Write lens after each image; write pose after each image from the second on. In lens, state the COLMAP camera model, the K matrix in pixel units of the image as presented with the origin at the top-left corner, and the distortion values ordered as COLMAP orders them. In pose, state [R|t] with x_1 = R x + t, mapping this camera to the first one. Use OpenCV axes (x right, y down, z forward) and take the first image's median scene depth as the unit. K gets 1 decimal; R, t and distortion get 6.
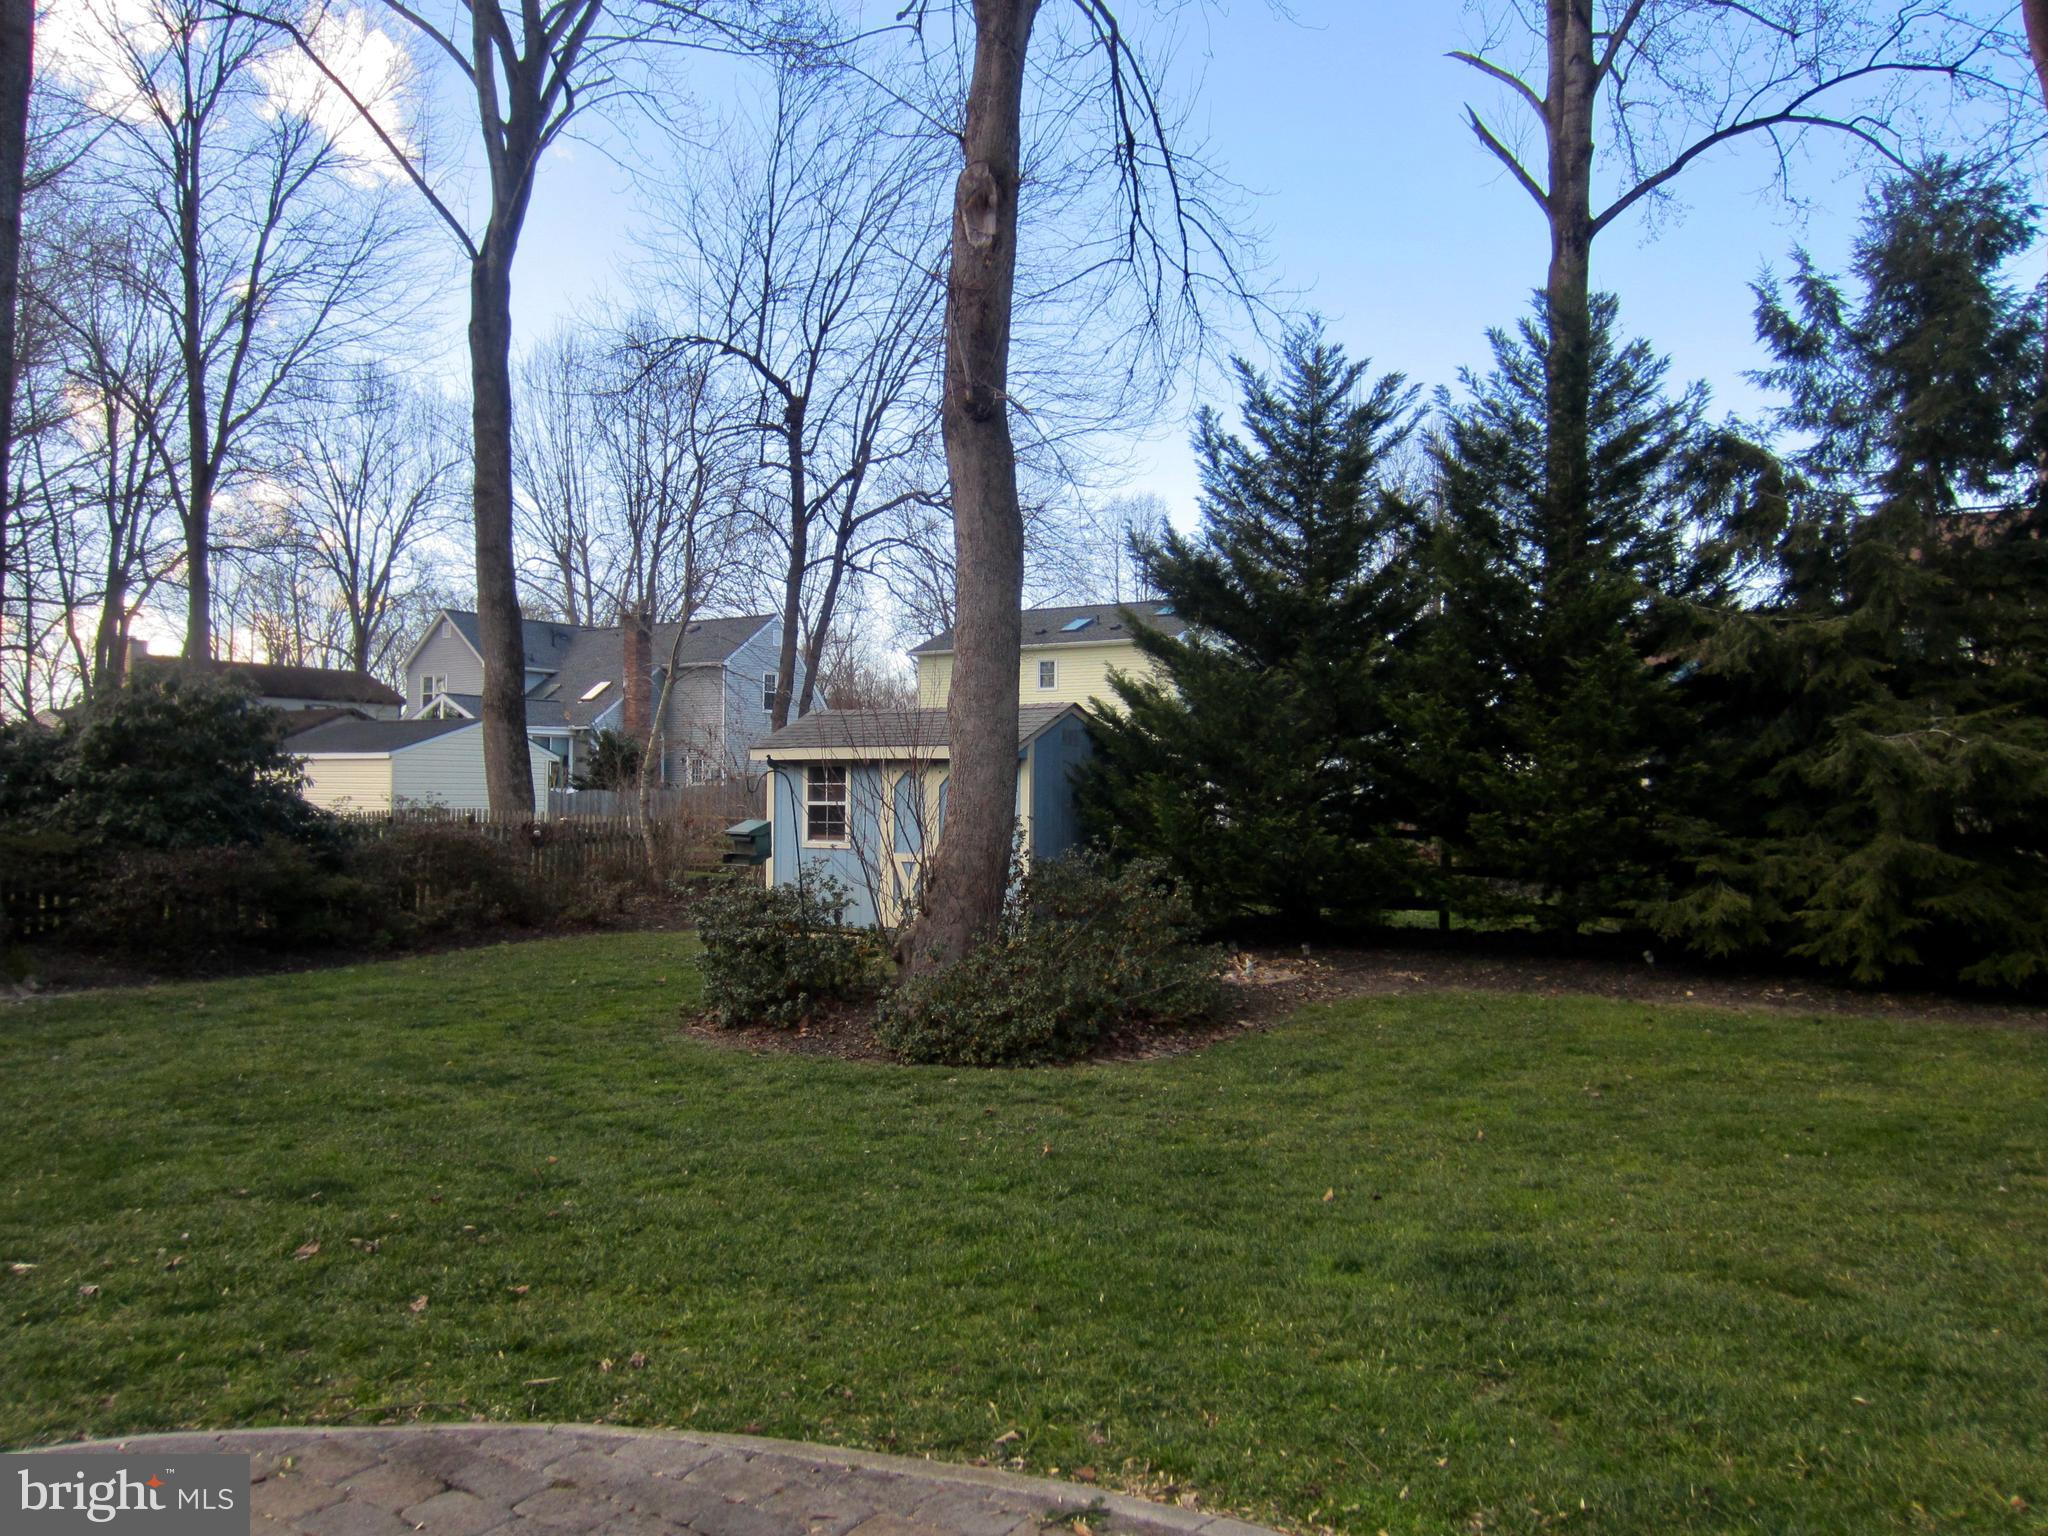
lens RADIAL K [[1492.1, 0, 985.0], [0, 1492.1, 795.4], [0, 0, 1]] dist [-0.035992, 0.002074]
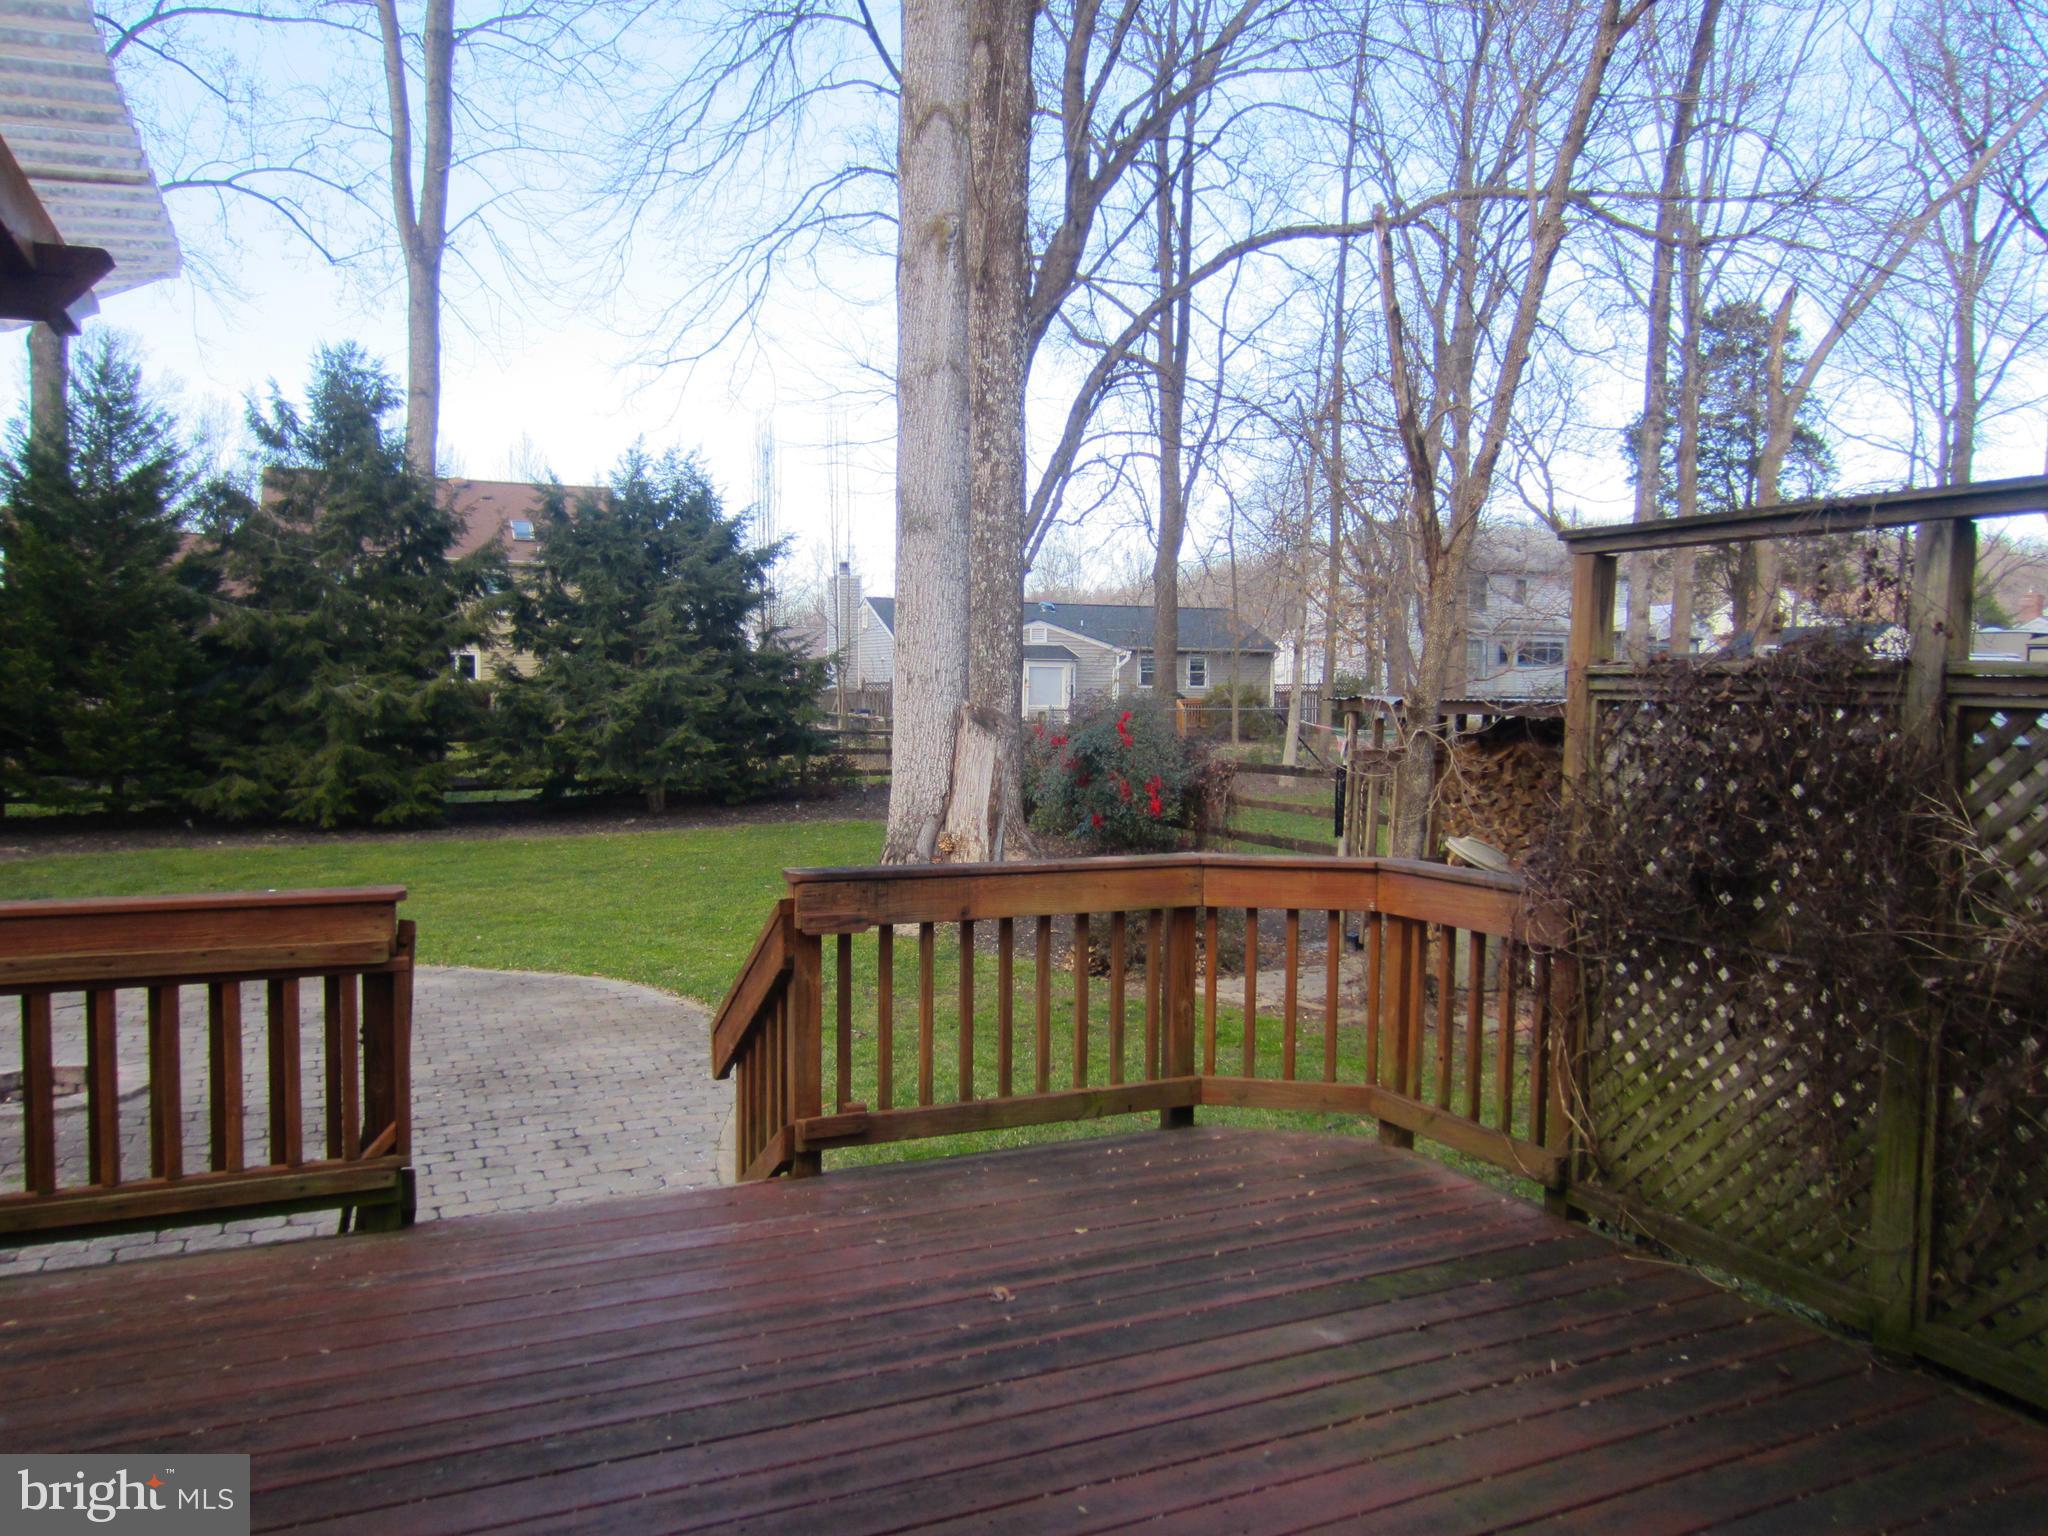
lens RADIAL K [[1482.5, 0, 1012.4], [0, 1482.5, 763.4], [0, 0, 1]] dist [-0.020423, 0.016405]
pose [[0.525279, -0.047492, 0.849603, -0.419255], [-0.007514, 0.998143, 0.060441, -0.055636], [-0.850897, -0.038132, 0.523947, -0.561232]]
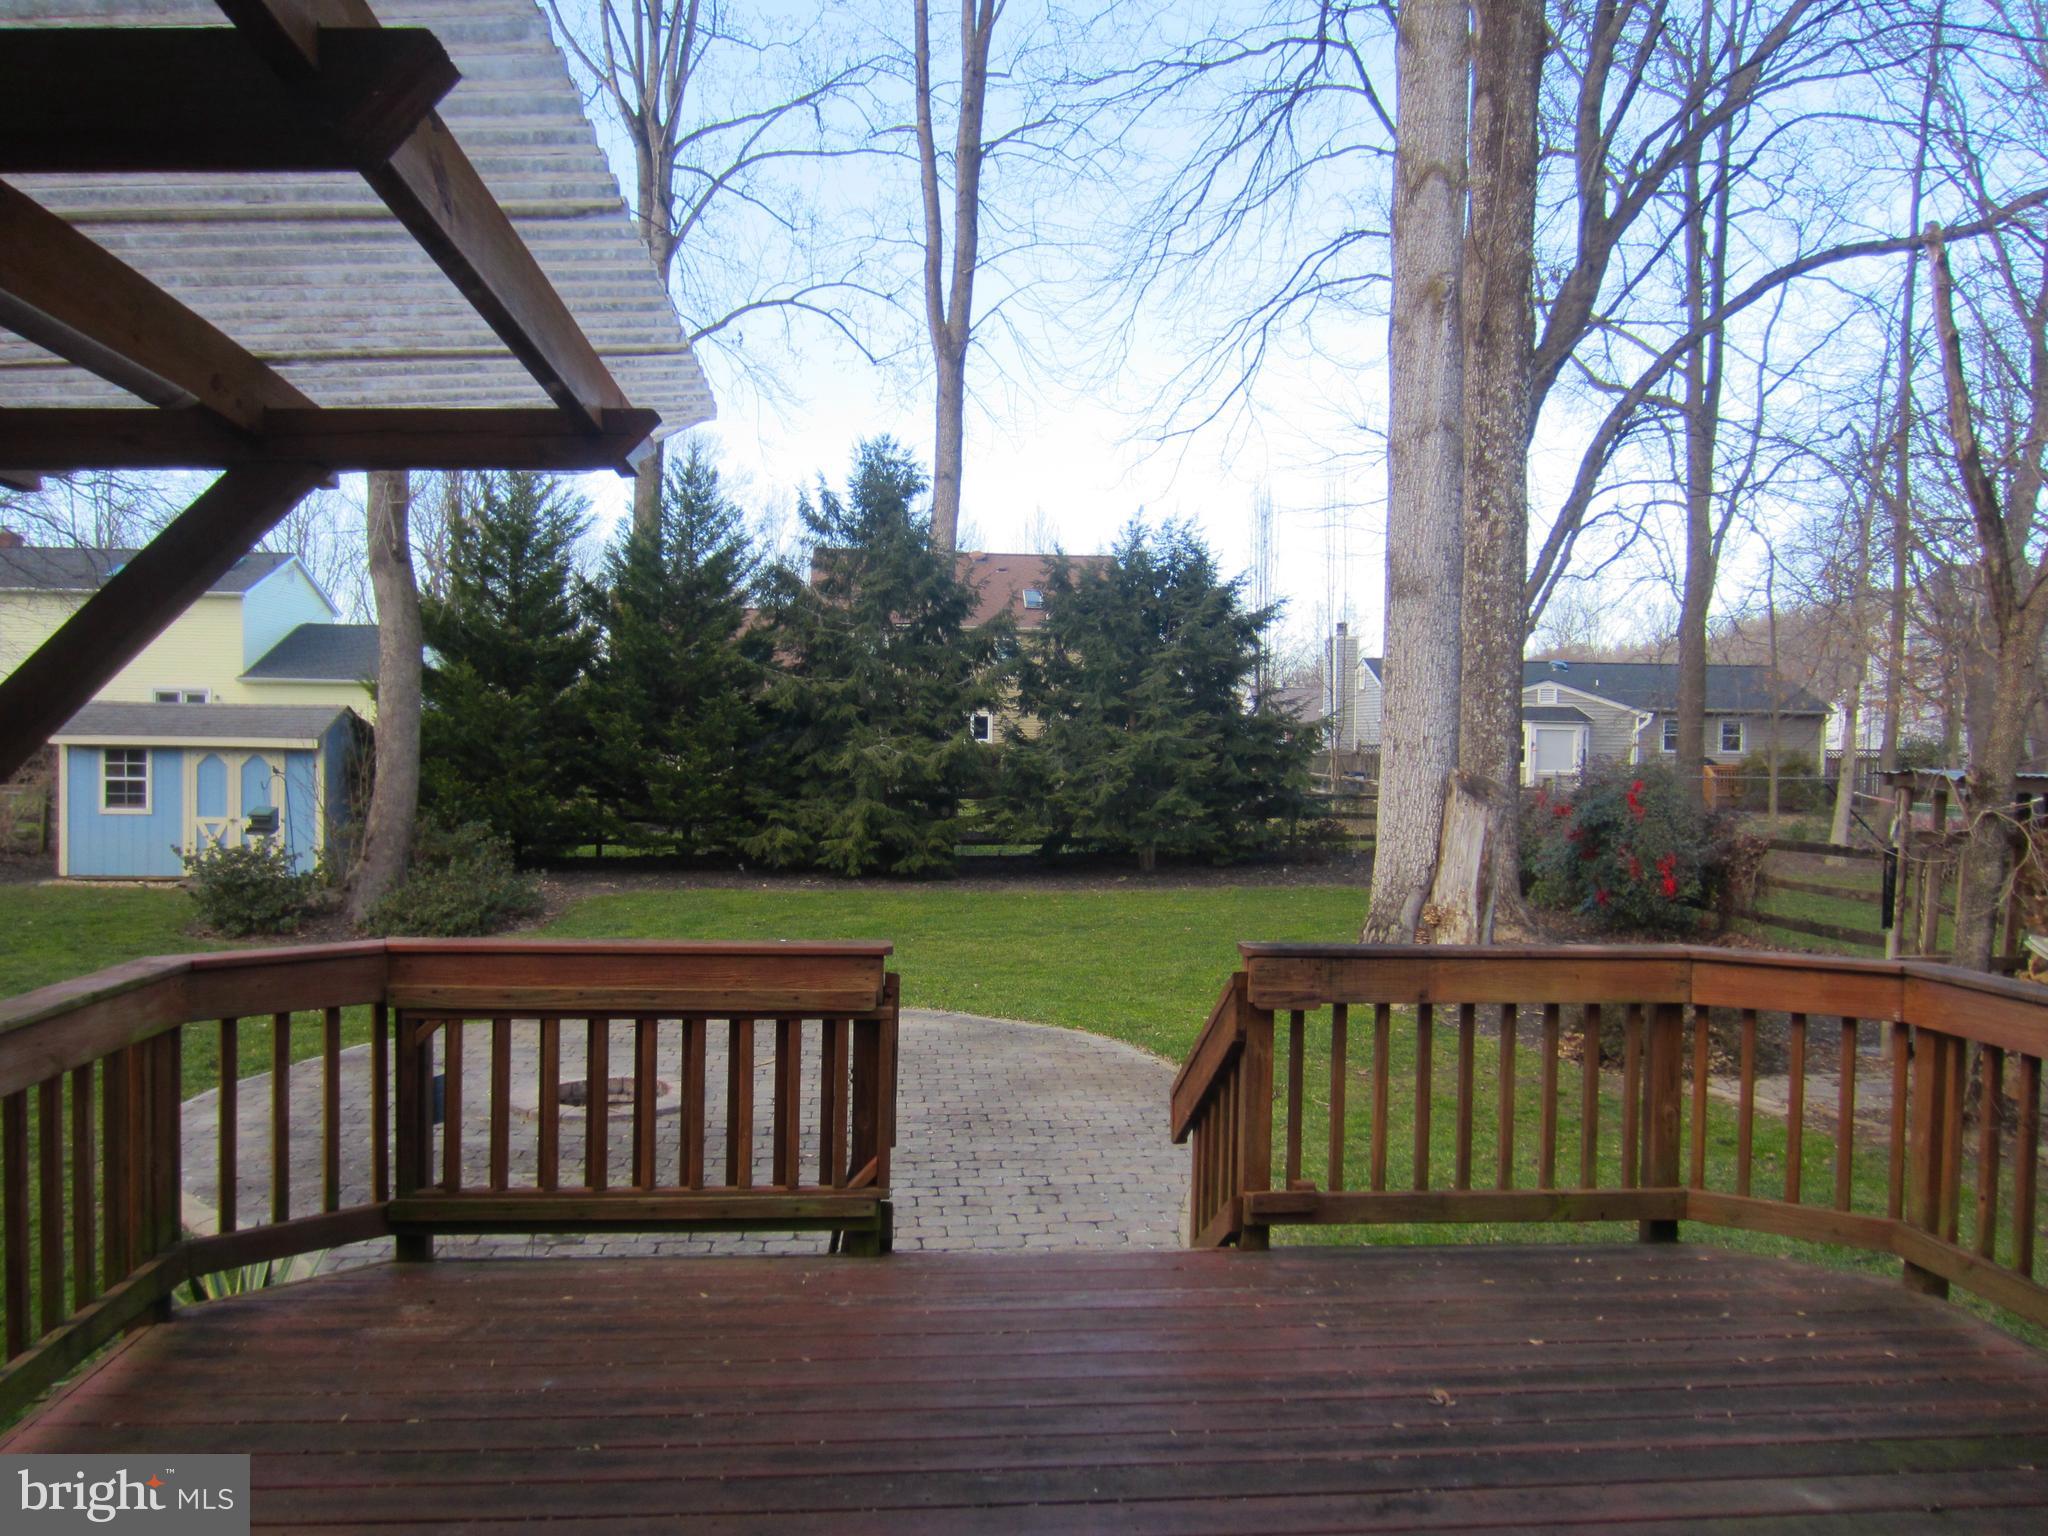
lens RADIAL K [[1482.5, 0, 1012.4], [0, 1482.5, 763.4], [0, 0, 1]] dist [-0.020423, 0.016405]
pose [[0.776252, -0.007309, 0.630381, -0.417690], [-0.010514, 0.999644, 0.024538, -0.061961], [-0.630336, -0.025675, 0.775898, -0.578117]]
